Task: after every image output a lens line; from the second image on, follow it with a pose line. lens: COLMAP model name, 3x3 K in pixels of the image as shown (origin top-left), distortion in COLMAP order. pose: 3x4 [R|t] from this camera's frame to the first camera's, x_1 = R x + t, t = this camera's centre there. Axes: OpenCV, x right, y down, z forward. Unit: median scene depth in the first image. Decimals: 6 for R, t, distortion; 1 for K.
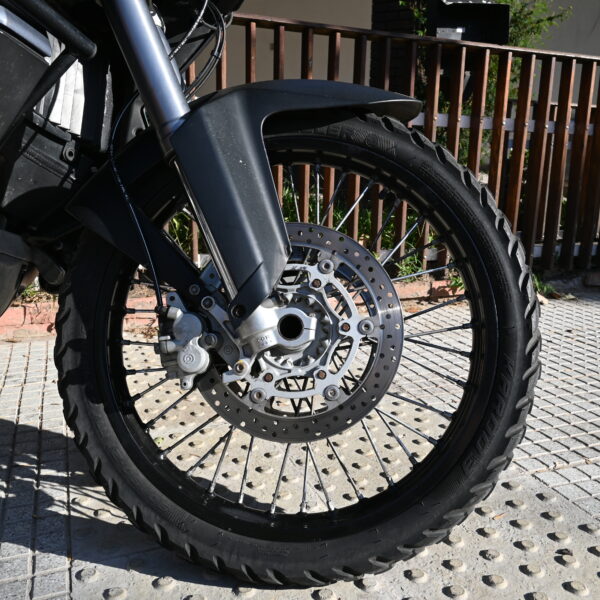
lens RADIAL K [[638.5, 0, 300.2], [0, 638.5, 301.7], [0, 0, 1]] dist [0.021145, 0.000000]
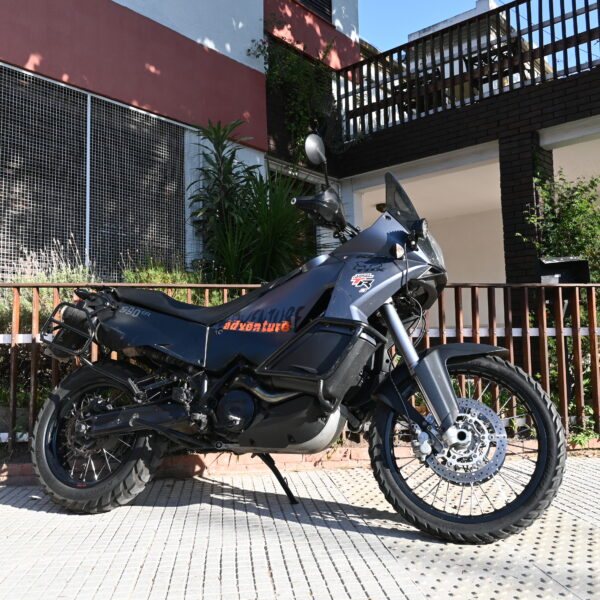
lens RADIAL K [[638.5, 0, 297.6], [0, 638.5, 302.3], [0, 0, 1]] dist [0.021145, 0.000000]
pose [[0.970980, -0.057337, -0.232186, -0.025672], [-0.009751, 0.960538, -0.277978, 0.236488], [0.238962, 0.272175, 0.932104, -1.722779]]
